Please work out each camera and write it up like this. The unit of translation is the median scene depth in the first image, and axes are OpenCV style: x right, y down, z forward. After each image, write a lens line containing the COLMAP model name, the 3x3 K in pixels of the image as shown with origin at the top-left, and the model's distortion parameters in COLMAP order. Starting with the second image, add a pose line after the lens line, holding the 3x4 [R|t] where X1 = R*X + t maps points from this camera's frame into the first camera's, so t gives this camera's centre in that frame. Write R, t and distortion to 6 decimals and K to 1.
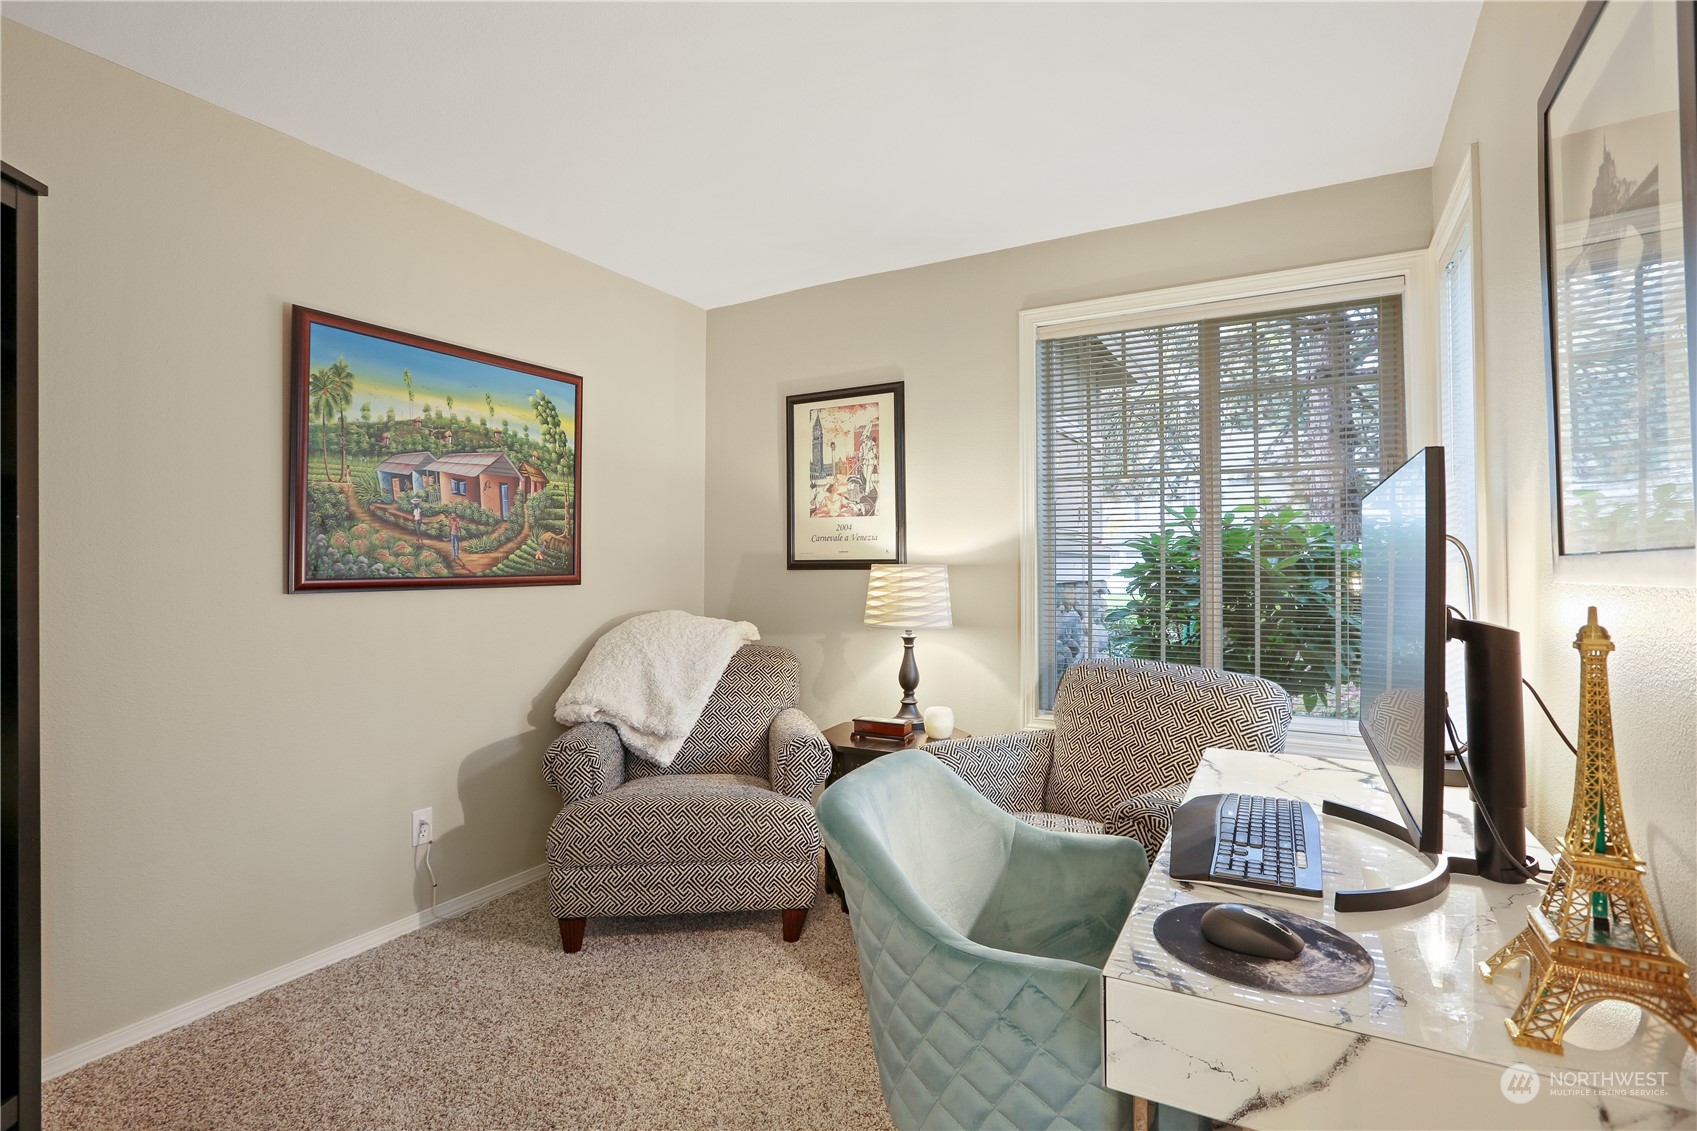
lens RADIAL K [[813.2, 0, 848.5], [0, 813.2, 565.5], [0, 0, 1]] dist [-0.000702, 0.000016]
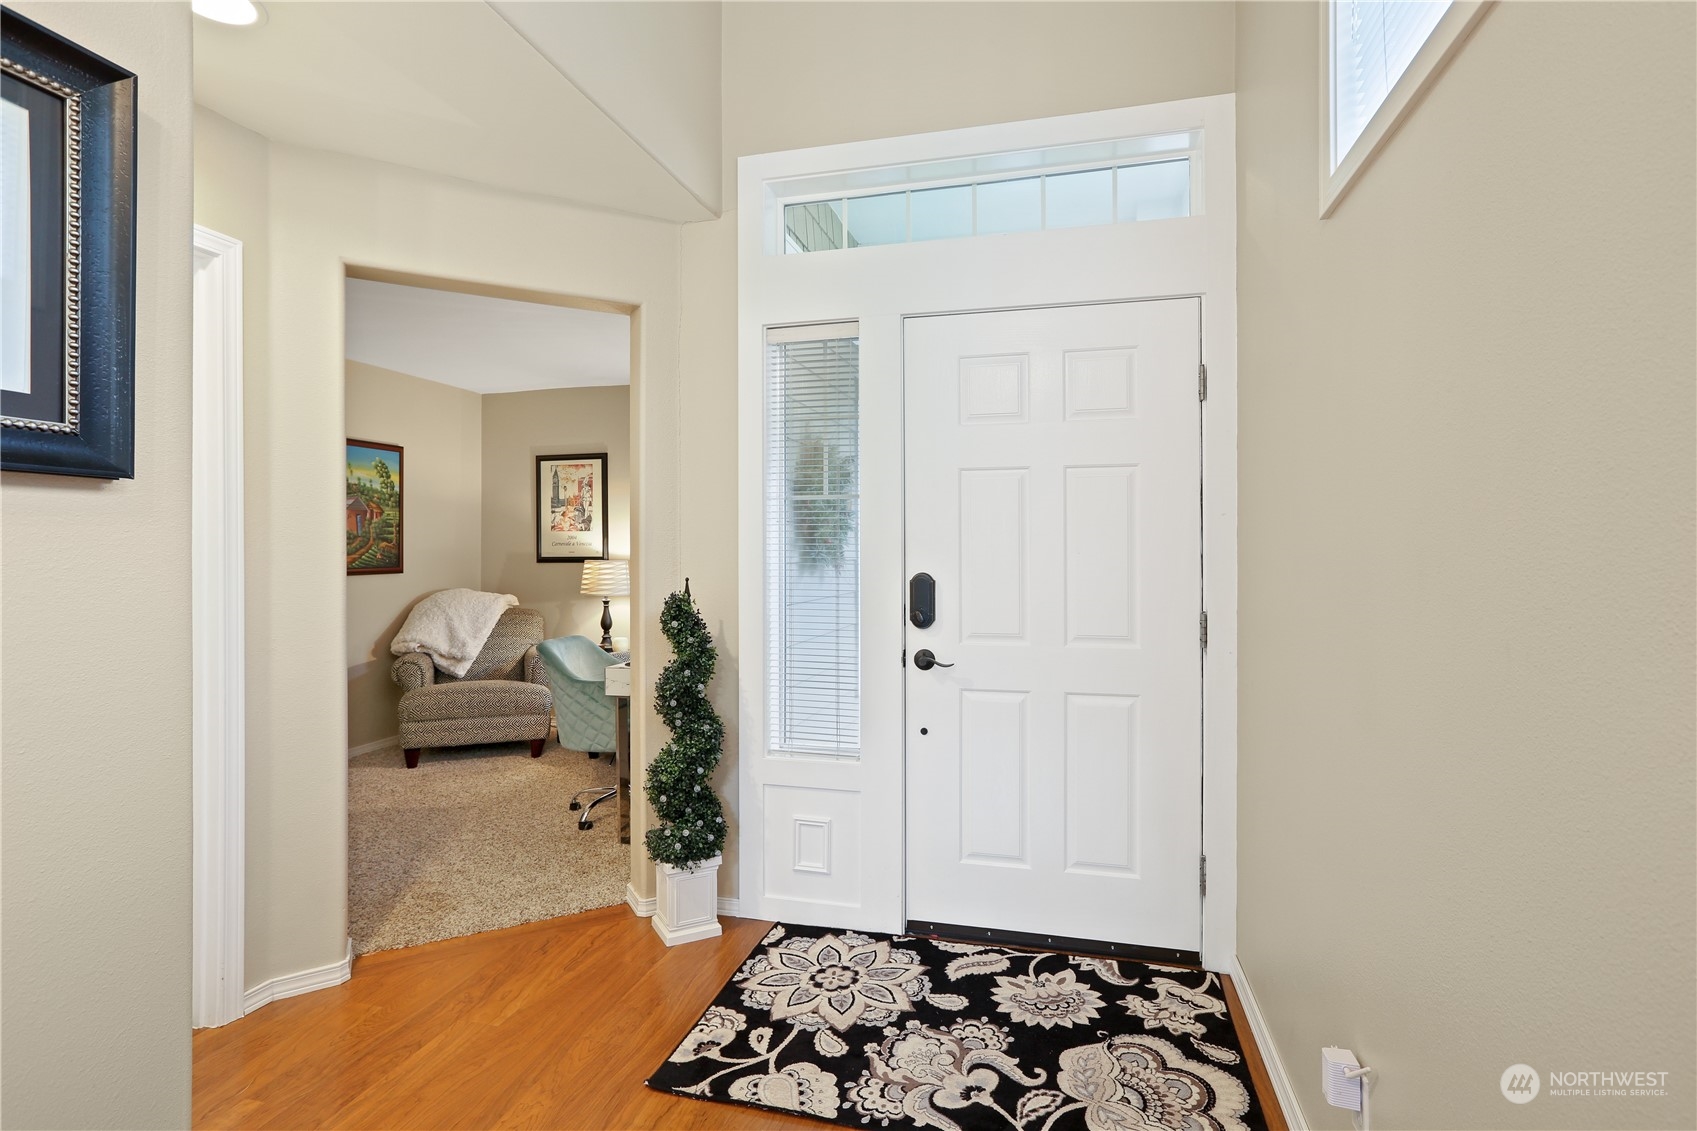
lens RADIAL K [[862.5, 0, 848.6], [0, 862.5, 552.5], [0, 0, 1]] dist [0.003638, 0.002169]
pose [[0.968777, -0.002916, 0.247918, 0.115312], [0.001216, 0.999975, 0.007013, -0.029998], [-0.247932, -0.006492, 0.968756, -0.944261]]
